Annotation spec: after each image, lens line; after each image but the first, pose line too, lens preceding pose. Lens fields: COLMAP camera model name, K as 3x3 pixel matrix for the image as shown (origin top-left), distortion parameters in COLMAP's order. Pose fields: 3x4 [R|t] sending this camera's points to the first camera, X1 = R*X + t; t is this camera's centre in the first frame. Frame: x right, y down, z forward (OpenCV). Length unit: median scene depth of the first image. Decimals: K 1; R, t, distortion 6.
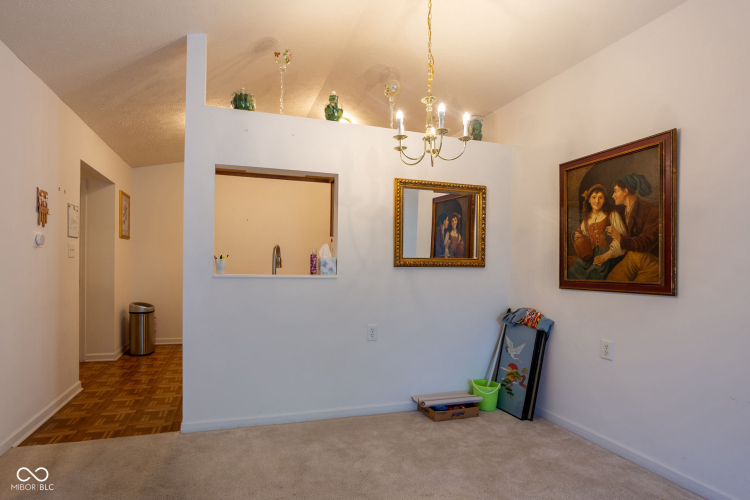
lens RADIAL K [[427.8, 0, 373.6], [0, 427.8, 268.1], [0, 0, 1]] dist [-0.002720, -0.000232]
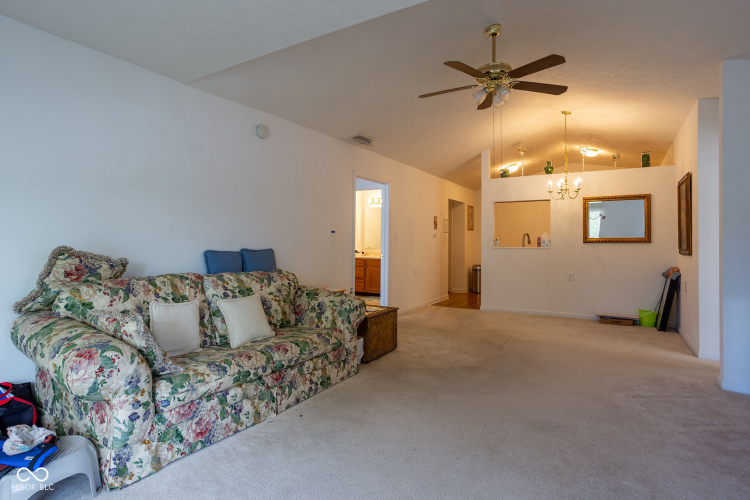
lens RADIAL K [[389.2, 0, 375.0], [0, 389.2, 250.0], [0, 0, 1]] dist [-0.000913, 0.000227]
pose [[0.691103, -0.001033, -0.722756, 0.630079], [0.003035, 0.999994, 0.001473, 0.022141], [0.722750, -0.003211, 0.691102, -0.835060]]
